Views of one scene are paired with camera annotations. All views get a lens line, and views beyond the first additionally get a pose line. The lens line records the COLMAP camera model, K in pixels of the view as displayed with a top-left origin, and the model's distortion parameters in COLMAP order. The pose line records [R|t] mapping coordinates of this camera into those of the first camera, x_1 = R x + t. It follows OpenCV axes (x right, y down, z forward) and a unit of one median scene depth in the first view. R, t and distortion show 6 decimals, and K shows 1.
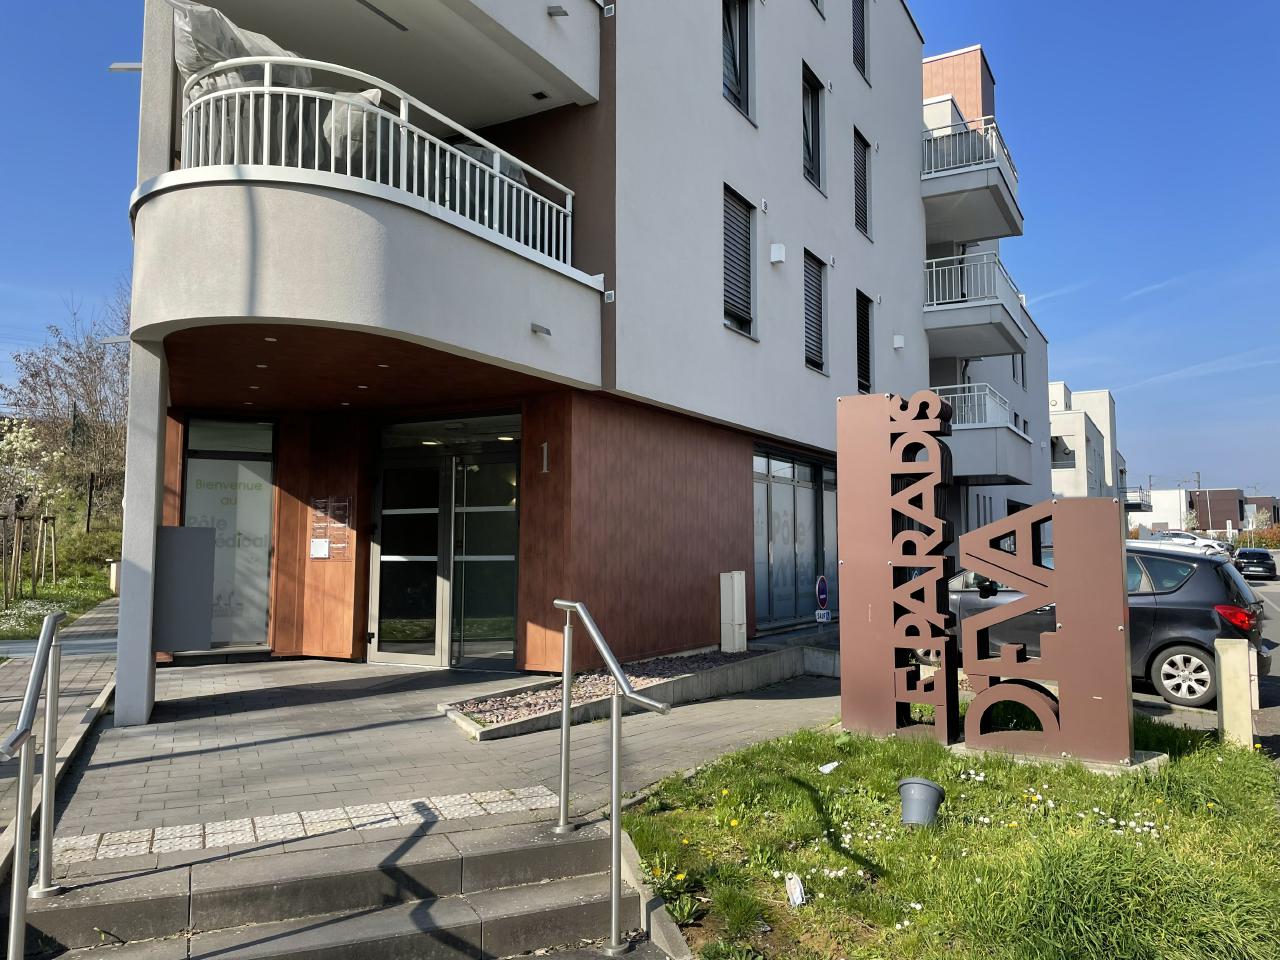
lens RADIAL K [[987.8, 0, 640.0], [0, 987.8, 480.0], [0, 0, 1]] dist [0.002207, 0.000123]
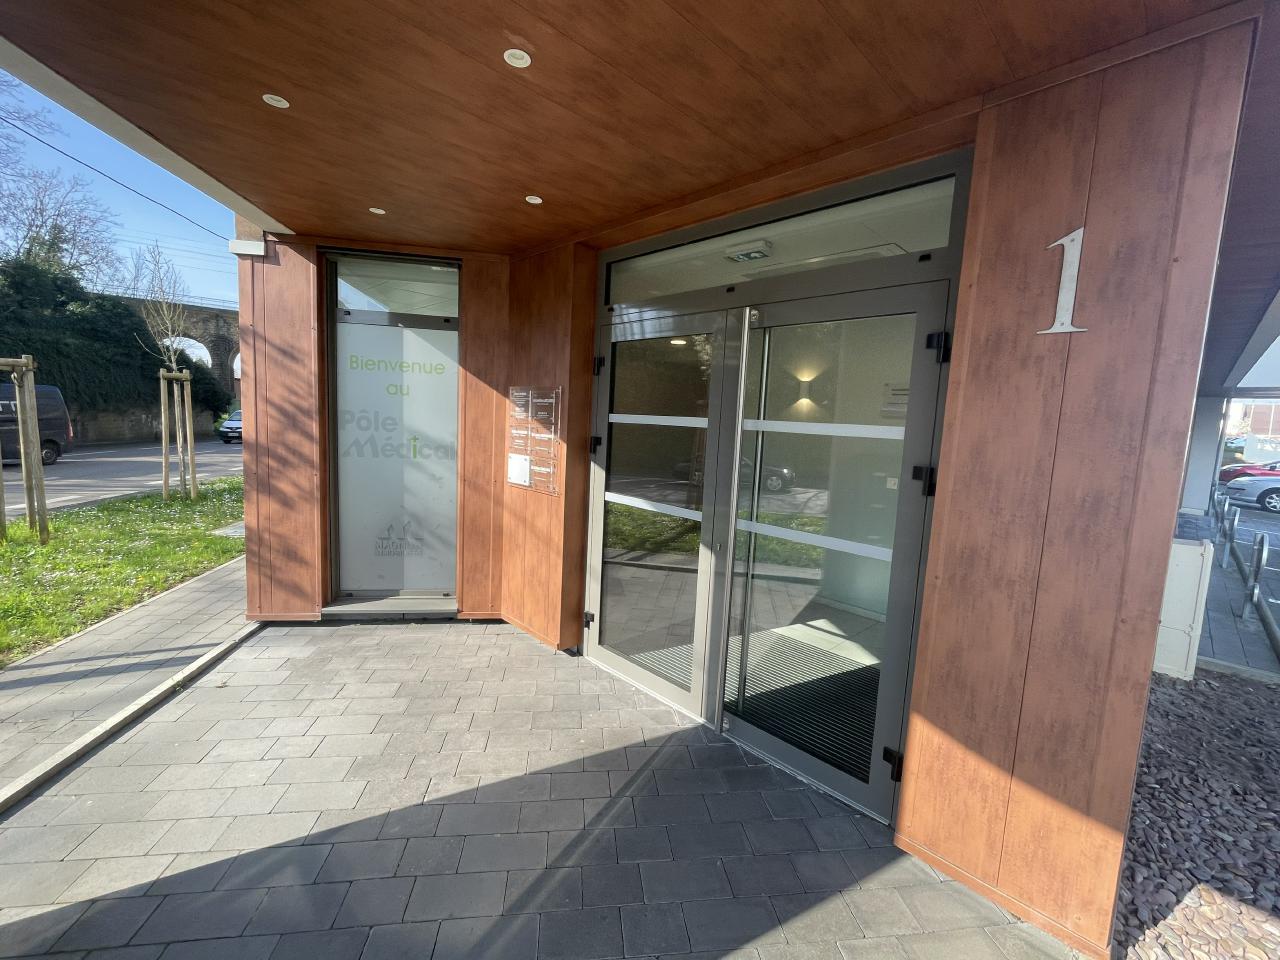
lens RADIAL K [[521.0, 0, 640.7], [0, 521.0, 475.7], [0, 0, 1]] dist [0.000726, 0.000031]
pose [[0.957317, 0.078008, -0.278316, -0.155040], [-0.025116, 0.981701, 0.188765, 0.007735], [0.287948, -0.173717, 0.941758, 0.707553]]
